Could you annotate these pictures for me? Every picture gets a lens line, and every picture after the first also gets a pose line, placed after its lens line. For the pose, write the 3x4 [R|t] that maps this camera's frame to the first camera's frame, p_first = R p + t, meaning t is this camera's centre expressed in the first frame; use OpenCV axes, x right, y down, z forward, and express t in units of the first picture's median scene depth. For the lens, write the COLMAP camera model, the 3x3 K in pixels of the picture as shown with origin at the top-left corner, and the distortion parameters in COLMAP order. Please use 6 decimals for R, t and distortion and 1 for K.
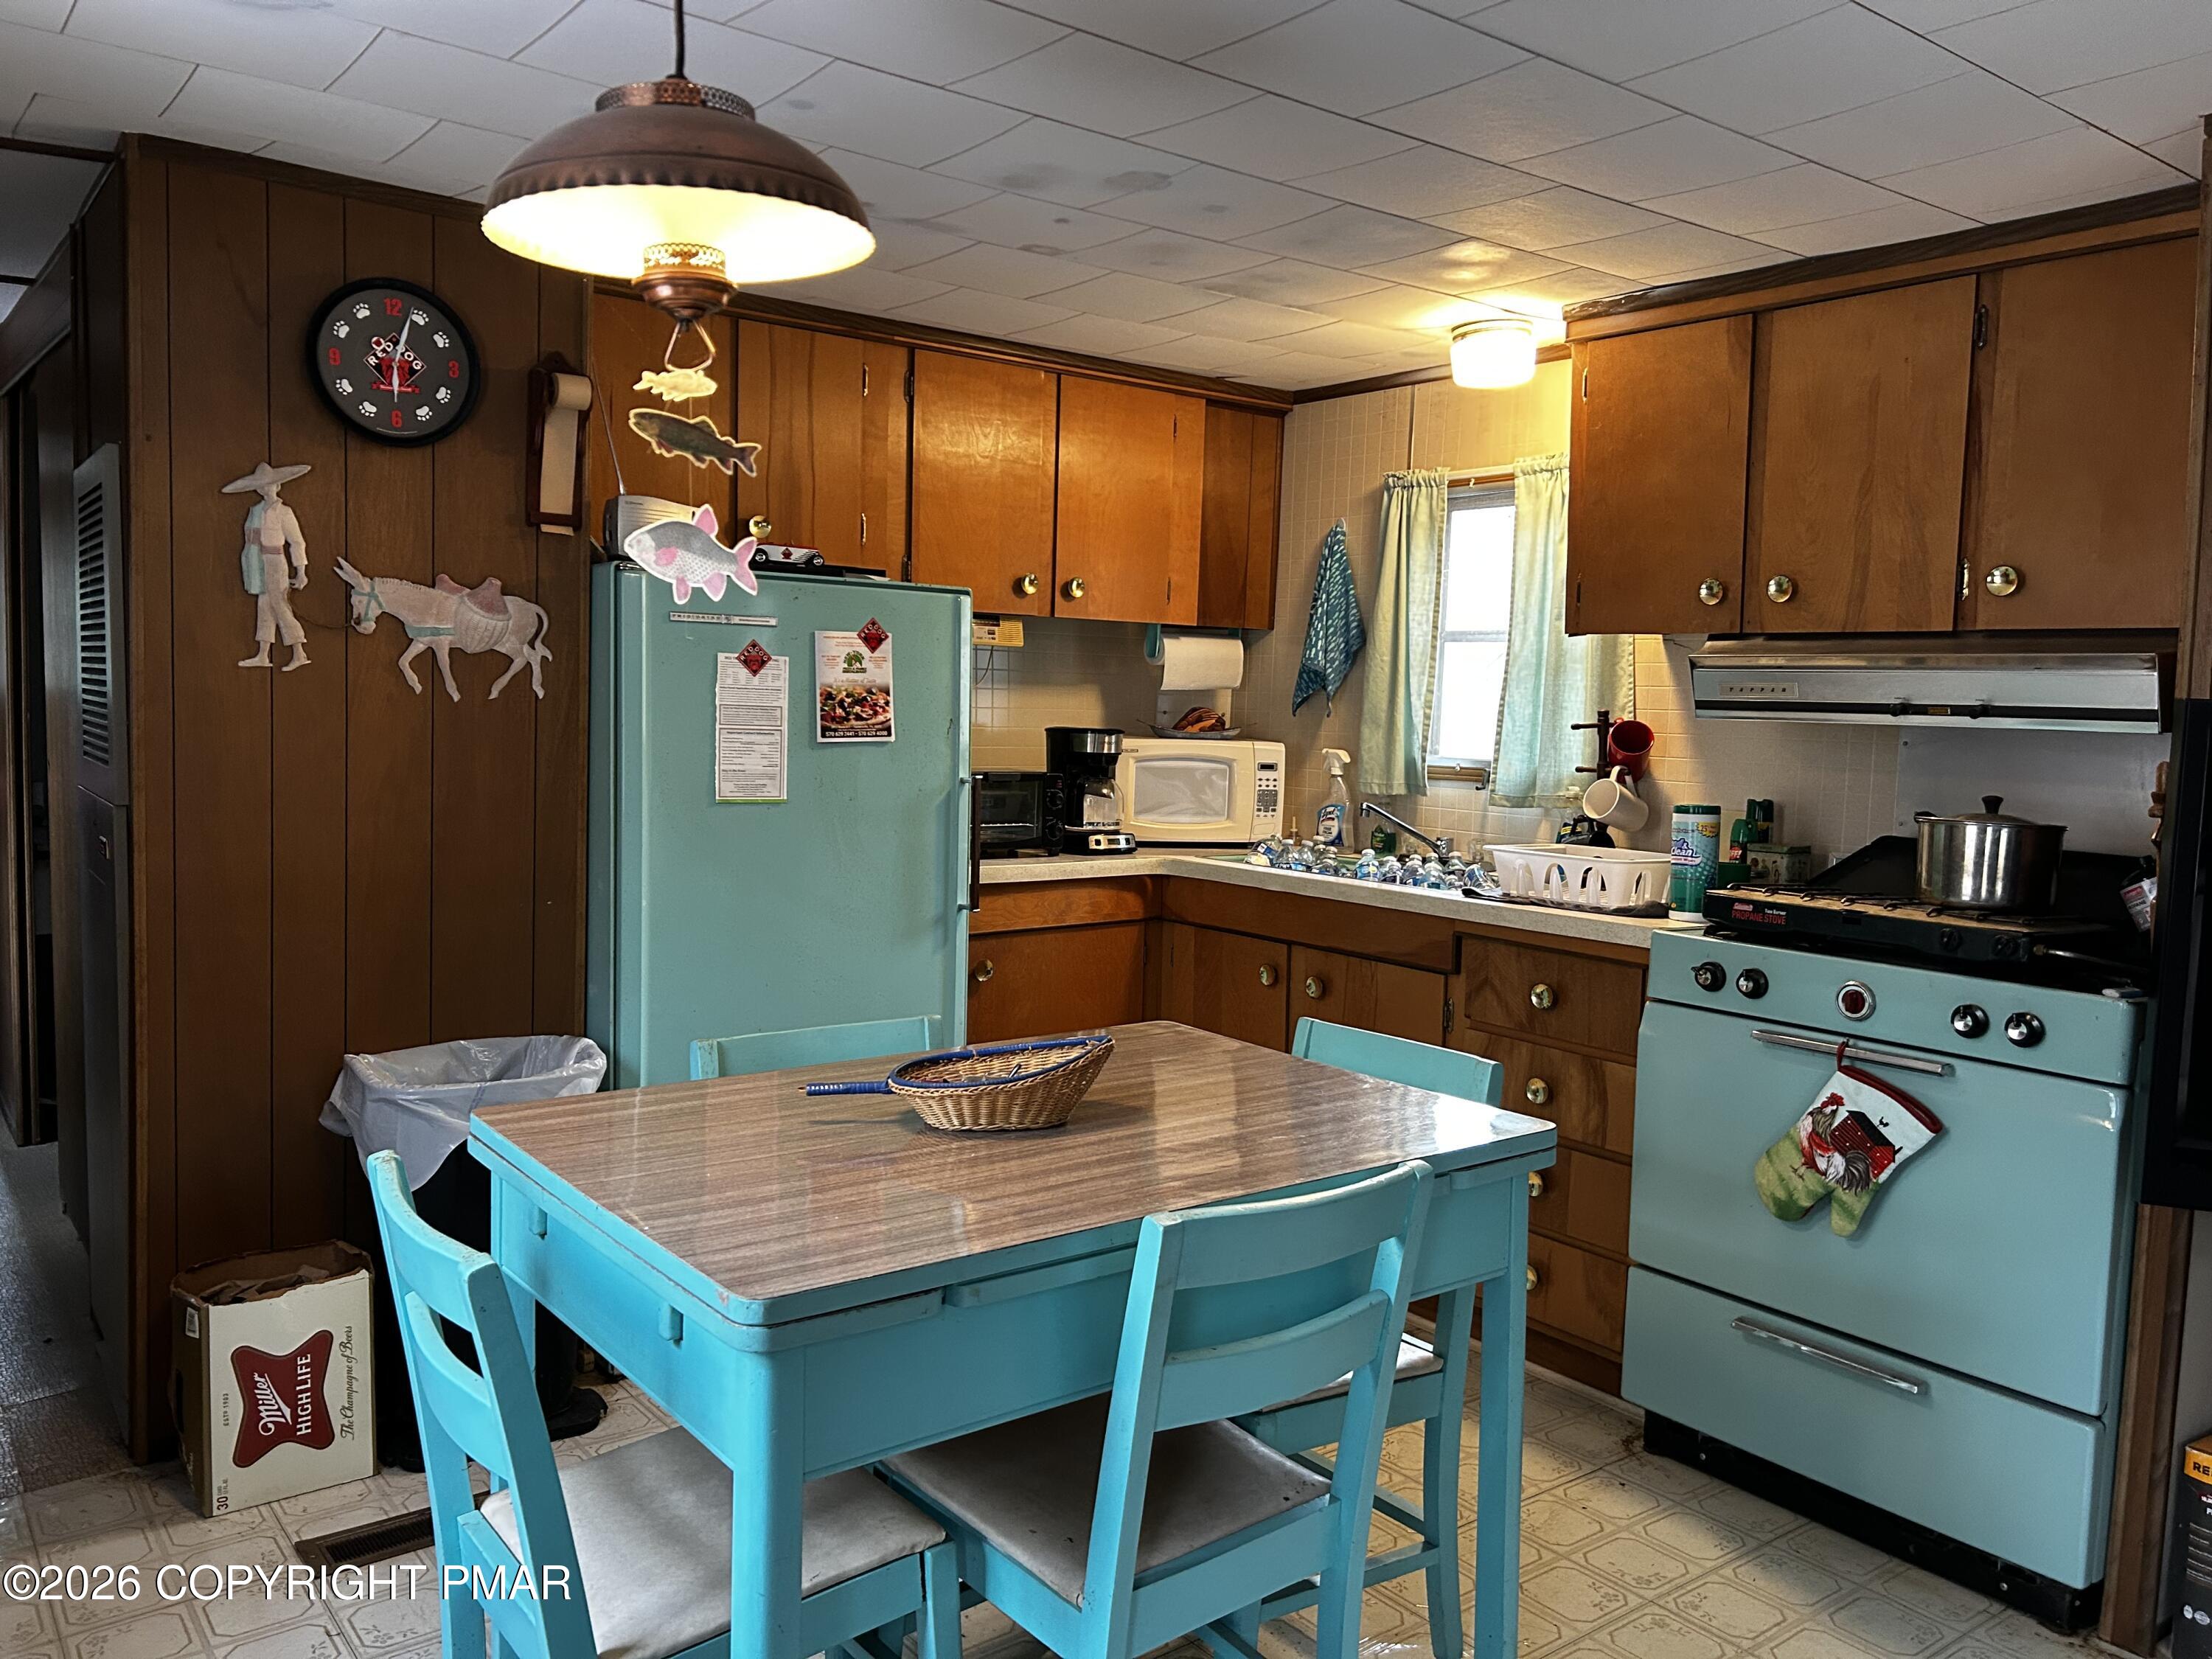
lens RADIAL K [[1674.3, 0, 1121.3], [0, 1674.3, 820.3], [0, 0, 1]] dist [0.069014, -0.075093]
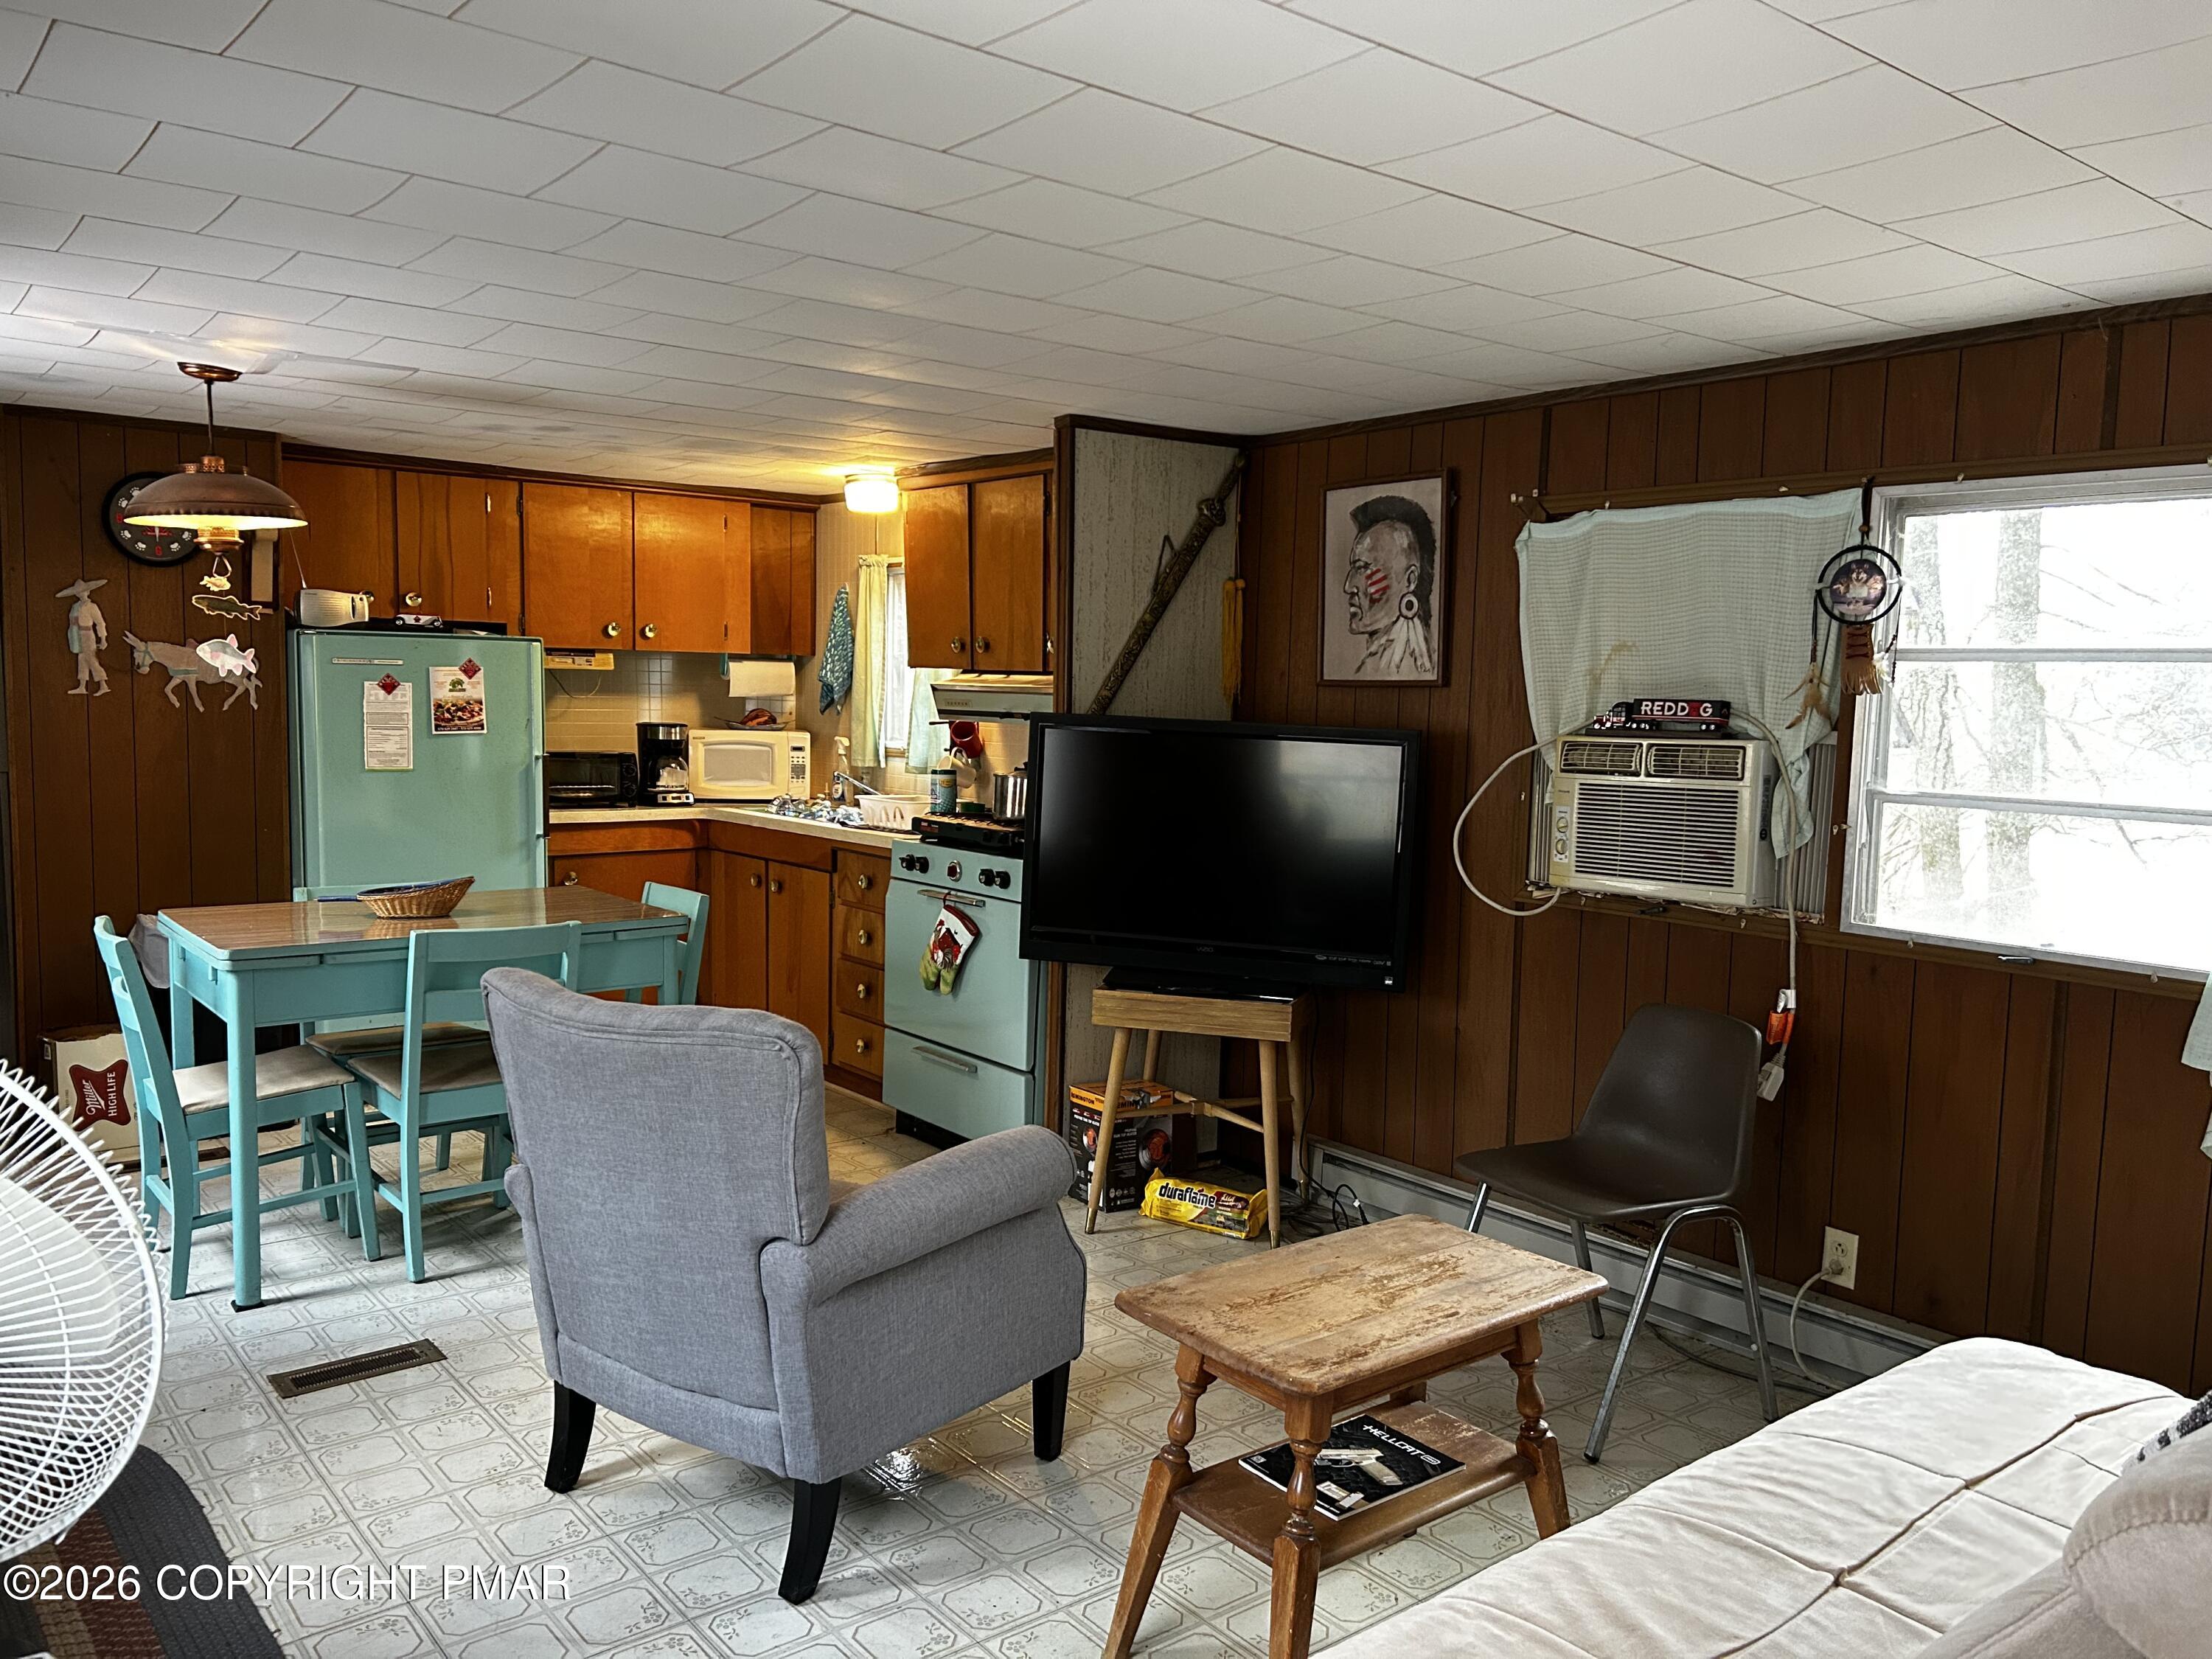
lens RADIAL K [[1674.3, 0, 1119.9], [0, 1674.3, 850.9], [0, 0, 1]] dist [0.069014, -0.075093]
pose [[0.999773, -0.007671, 0.019864, 0.462553], [0.007148, 0.999629, 0.026290, 0.029608], [-0.020058, -0.026142, 0.999457, -0.685113]]
